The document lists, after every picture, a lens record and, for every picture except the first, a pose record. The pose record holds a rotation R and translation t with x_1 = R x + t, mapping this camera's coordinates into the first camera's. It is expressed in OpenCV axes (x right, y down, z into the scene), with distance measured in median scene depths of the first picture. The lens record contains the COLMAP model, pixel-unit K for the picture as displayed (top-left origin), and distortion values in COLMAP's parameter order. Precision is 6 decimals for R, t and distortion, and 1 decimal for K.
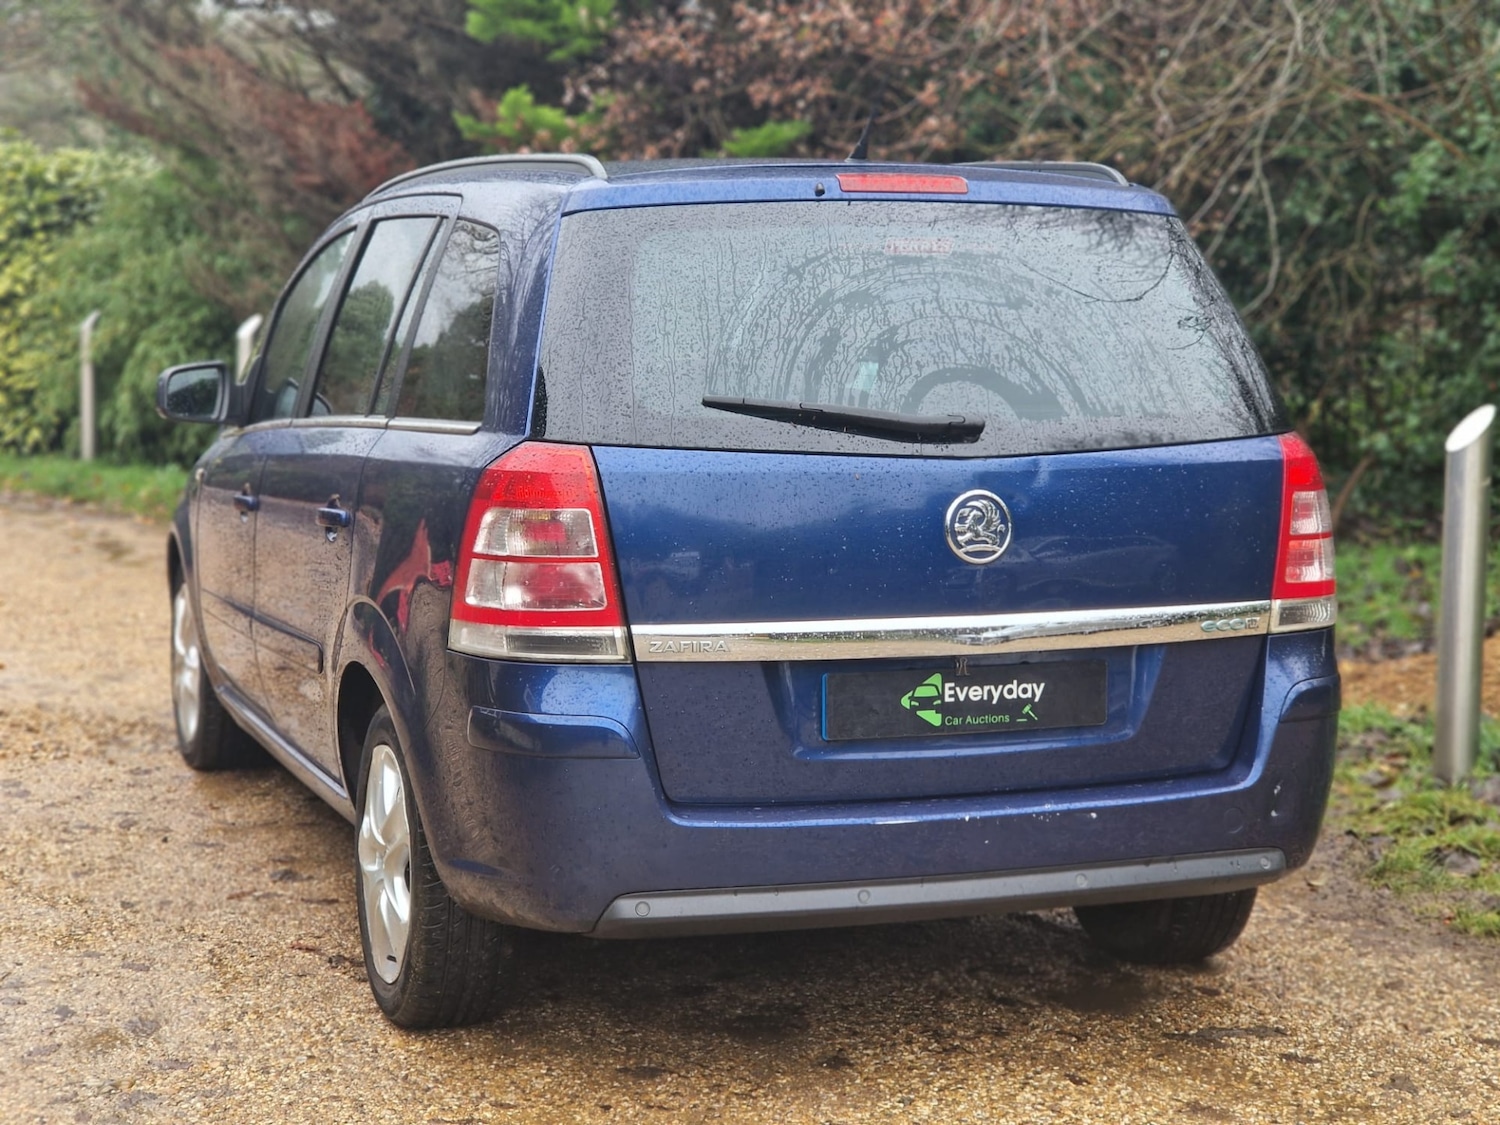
lens RADIAL K [[2745.4, 0, 758.4], [0, 2745.4, 570.1], [0, 0, 1]] dist [0.002957, 0.000000]
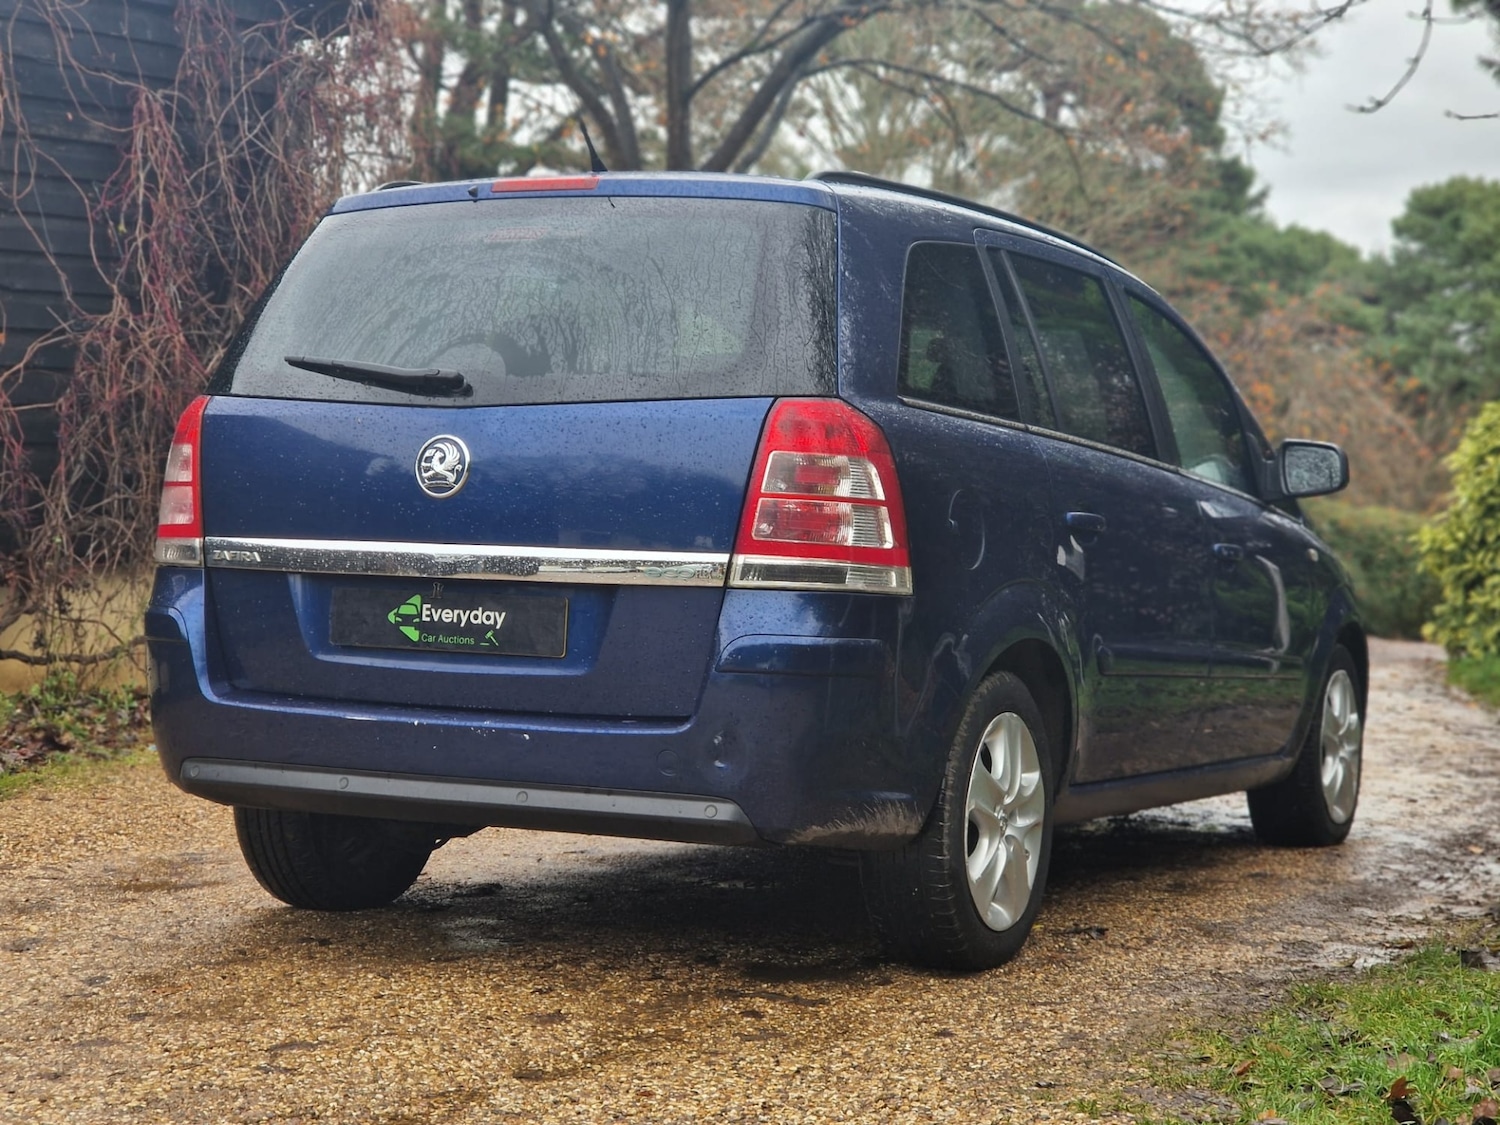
lens RADIAL K [[2745.4, 0, 747.8], [0, 2745.4, 565.4], [0, 0, 1]] dist [0.002957, 0.000000]
pose [[0.679559, 0.018790, -0.733380, 0.980180], [-0.100862, 0.992572, -0.068028, 0.087760], [0.726655, 0.120199, 0.676406, 0.323740]]
